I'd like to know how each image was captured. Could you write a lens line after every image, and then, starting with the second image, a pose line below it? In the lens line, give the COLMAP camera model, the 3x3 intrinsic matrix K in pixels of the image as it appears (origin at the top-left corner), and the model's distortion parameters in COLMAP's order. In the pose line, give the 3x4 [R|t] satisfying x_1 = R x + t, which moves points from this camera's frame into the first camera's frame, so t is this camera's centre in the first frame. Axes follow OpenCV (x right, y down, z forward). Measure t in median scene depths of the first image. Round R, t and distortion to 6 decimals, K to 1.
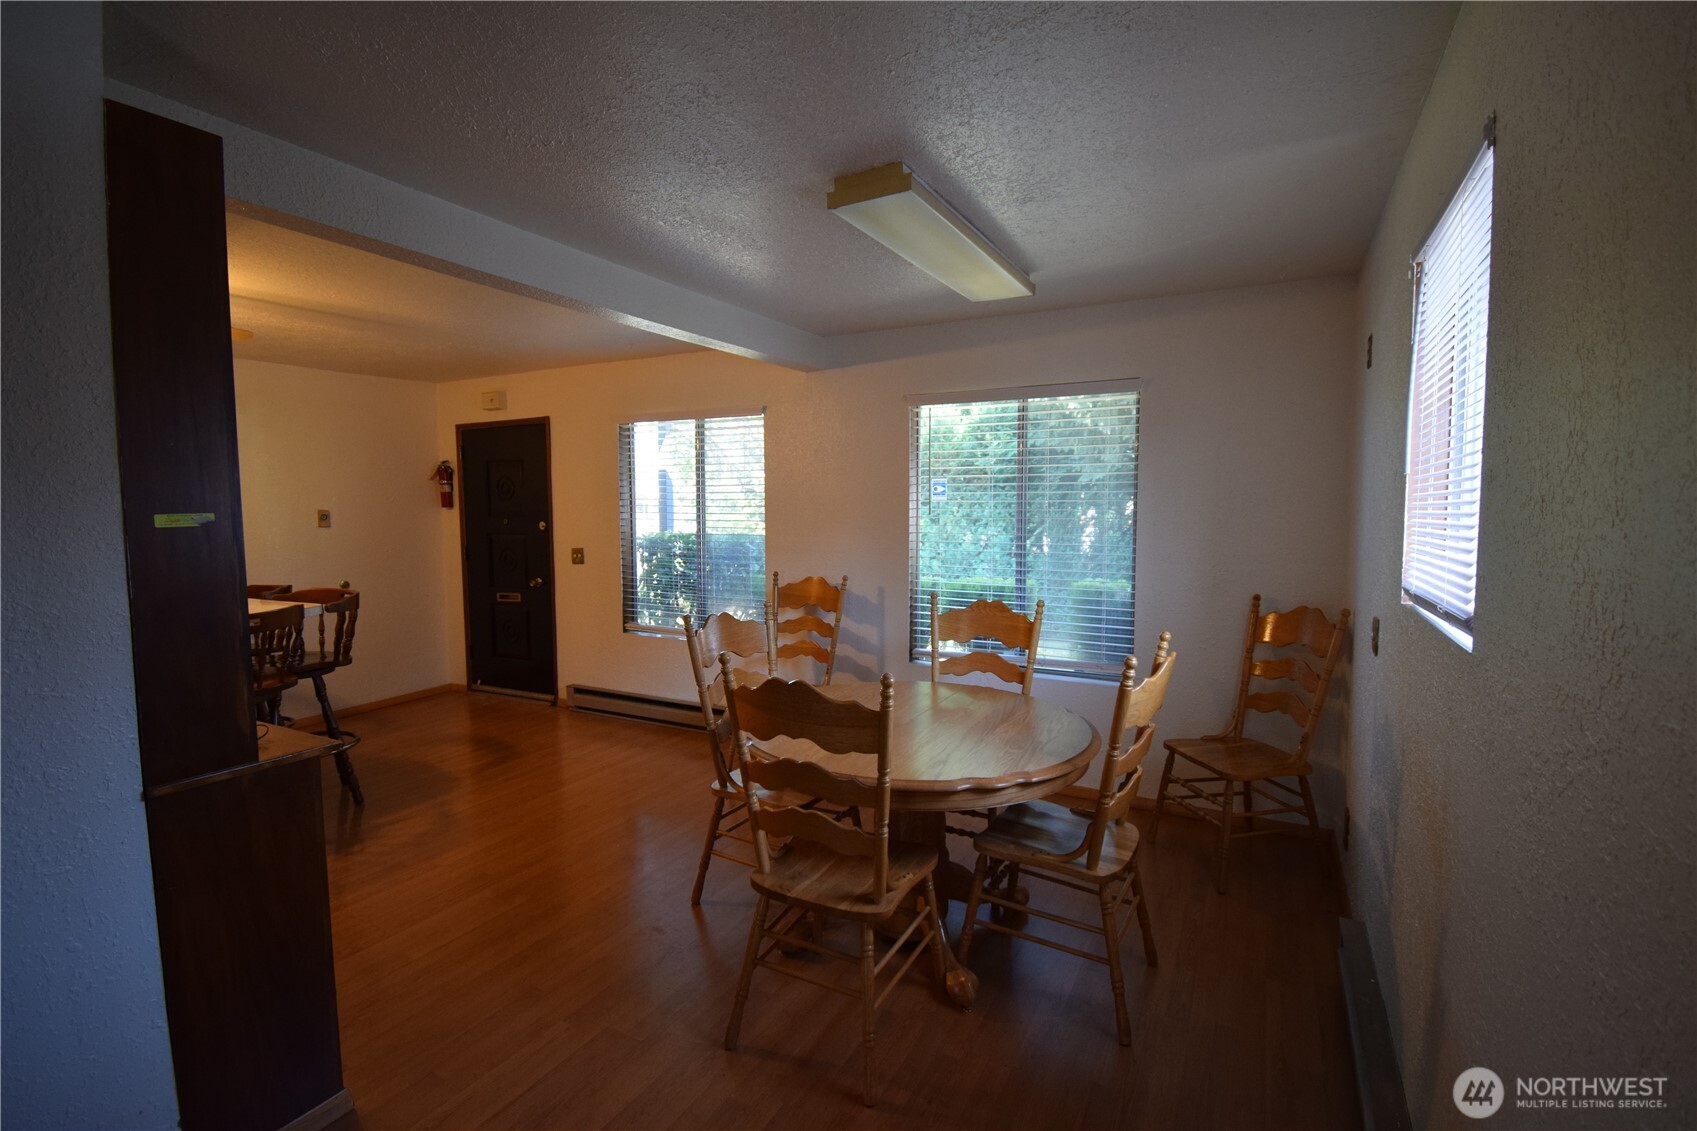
lens RADIAL K [[766.3, 0, 849.7], [0, 766.3, 560.8], [0, 0, 1]] dist [-0.001215, -0.000386]
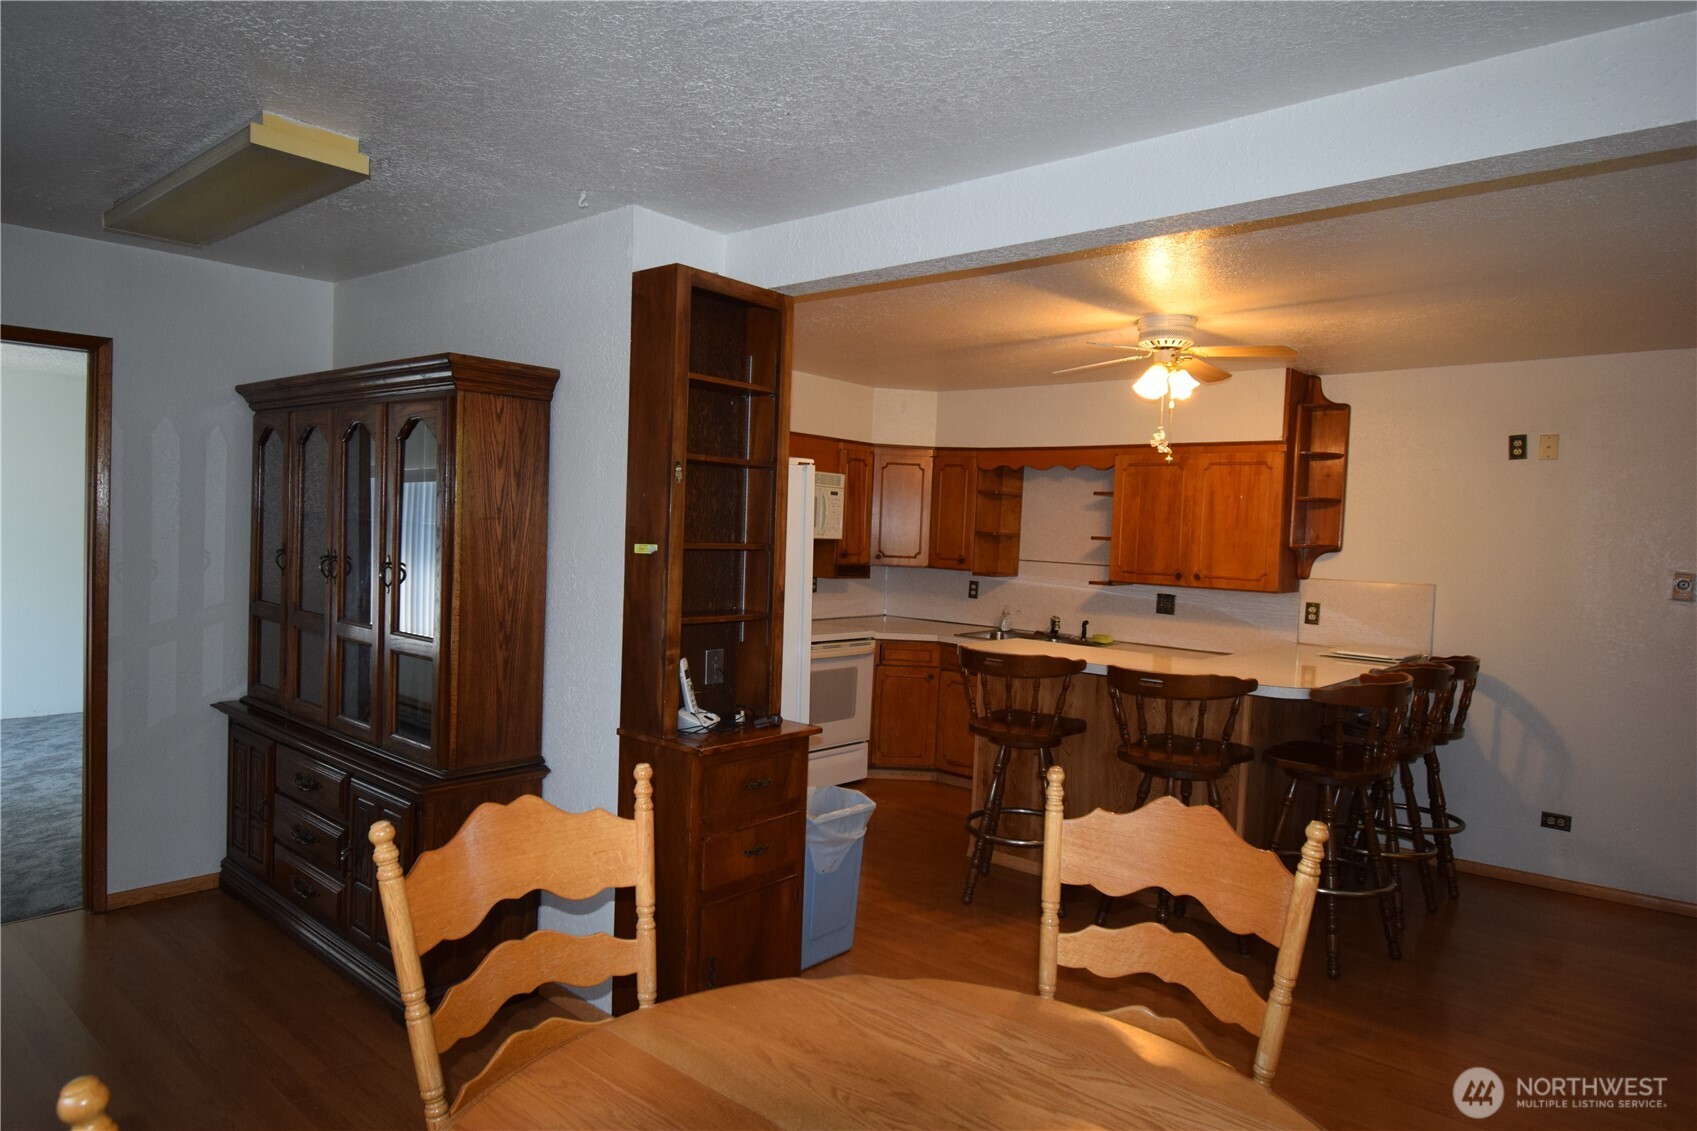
lens RADIAL K [[1014.6, 0, 849.4], [0, 1014.6, 569.5], [0, 0, 1]] dist [0.018085, -0.036220]
pose [[-0.211225, 0.033866, -0.976851, 0.320928], [-0.102422, 0.993131, 0.056577, -0.057737], [0.972056, 0.112001, -0.206306, 0.638583]]
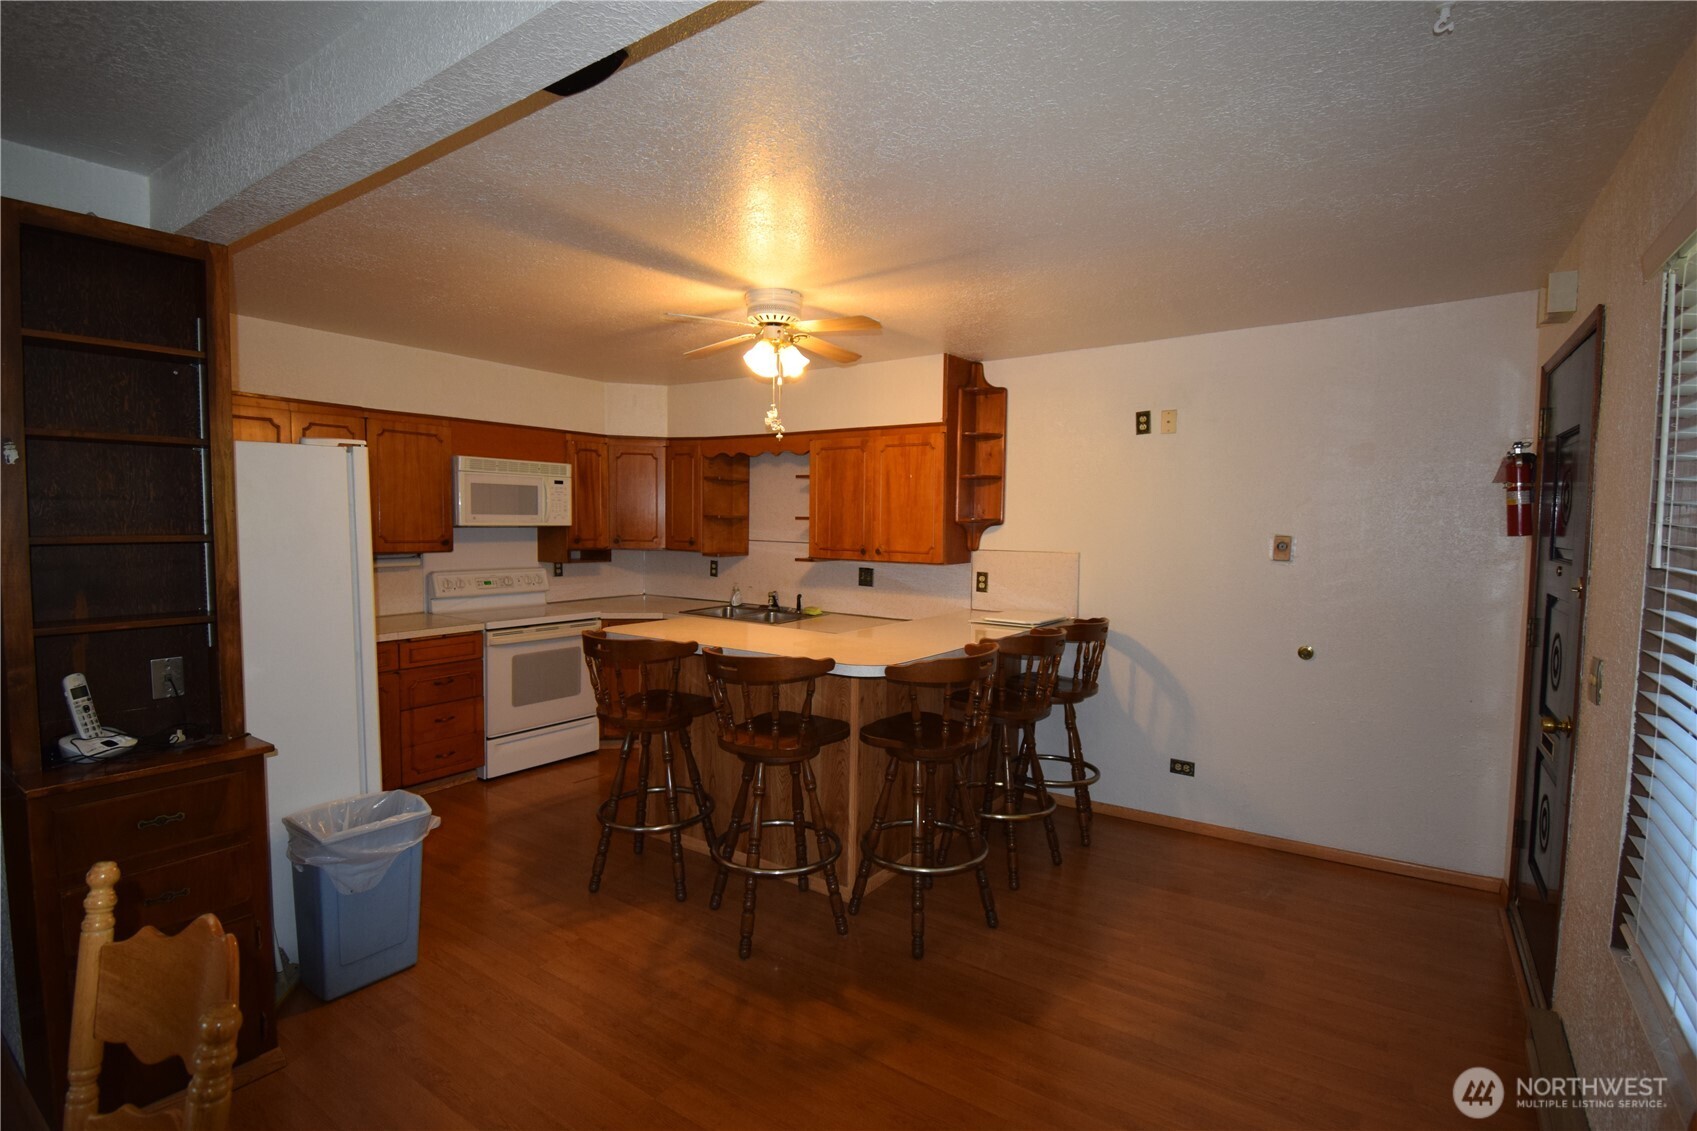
lens RADIAL K [[800.0, 0, 852.8], [0, 800.0, 567.9], [0, 0, 1]] dist [0.017051, -0.026152]
pose [[-0.113073, 0.063624, -0.991547, 0.061075], [-0.077062, 0.994380, 0.072594, -0.075123], [0.990594, 0.084619, -0.107535, 0.884169]]
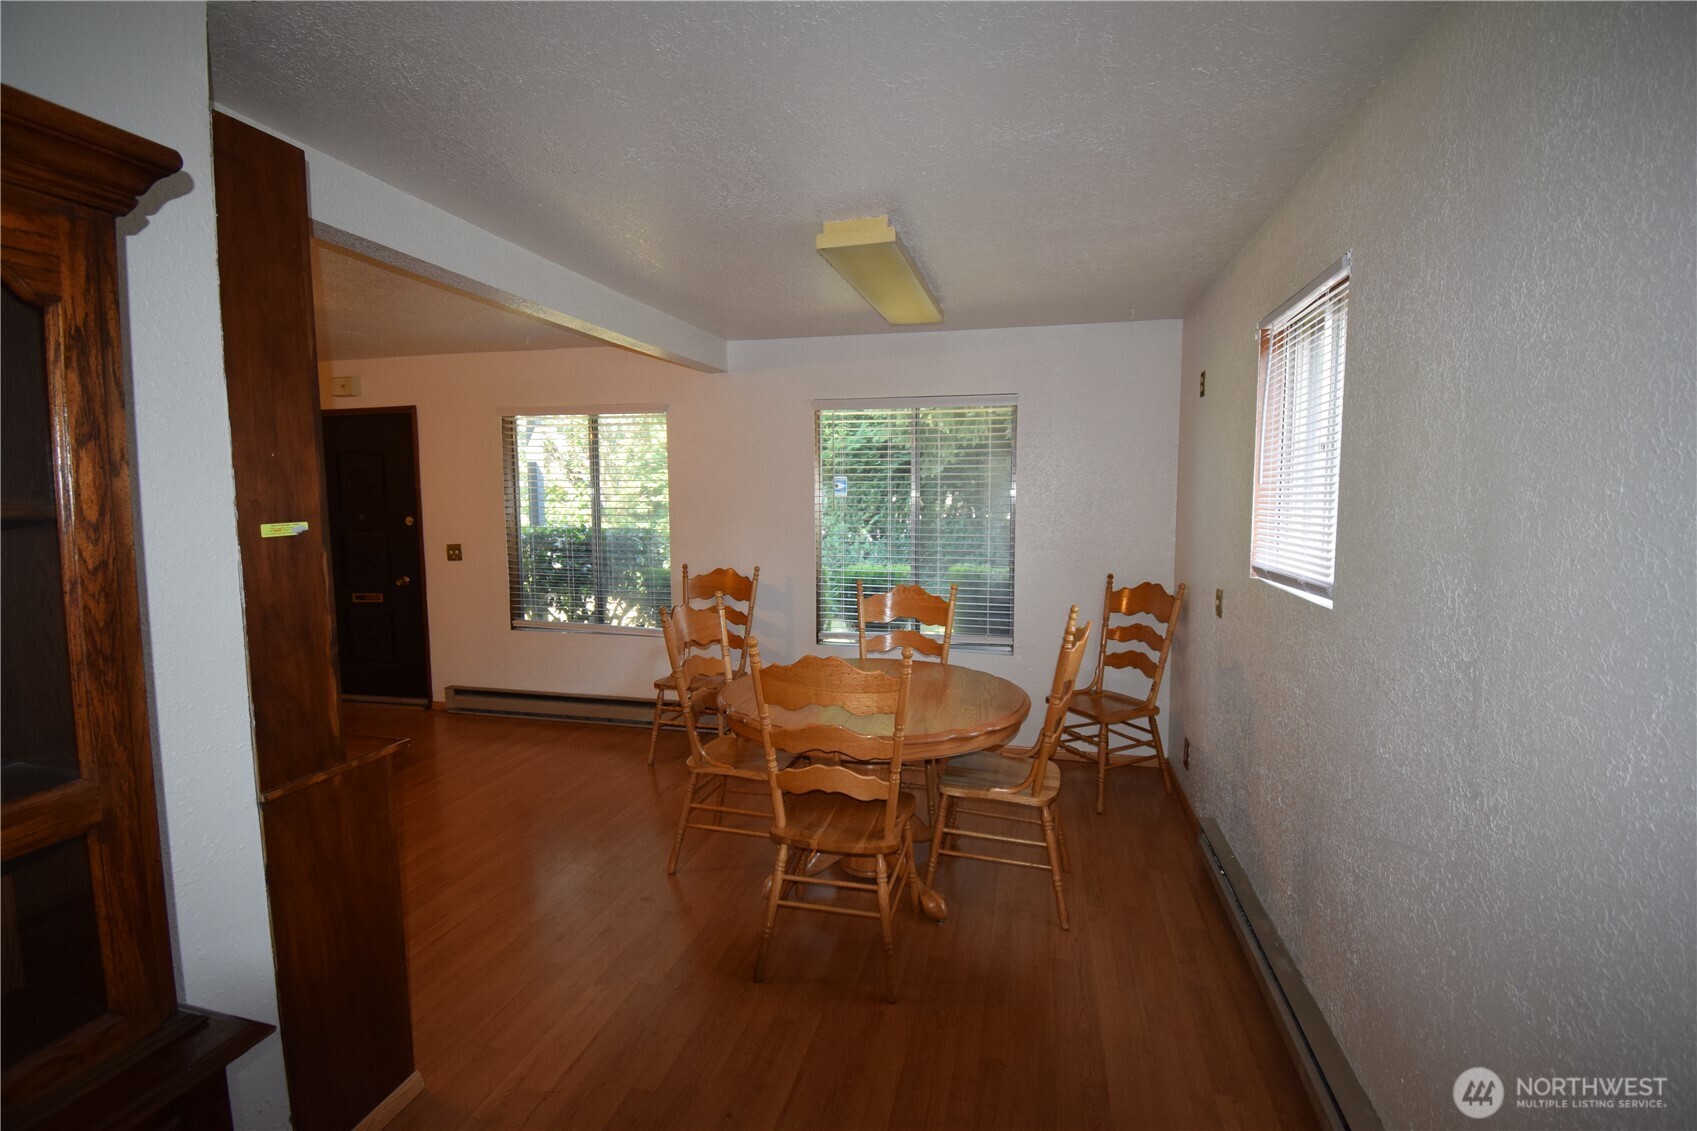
lens RADIAL K [[760.2, 0, 849.7], [0, 760.2, 565.8], [0, 0, 1]] dist [0.015211, 0.000213]
pose [[0.967399, -0.023475, 0.252166, -0.146159], [0.017693, 0.999527, 0.025173, -0.006105], [-0.252638, -0.019891, 0.967357, -0.063798]]
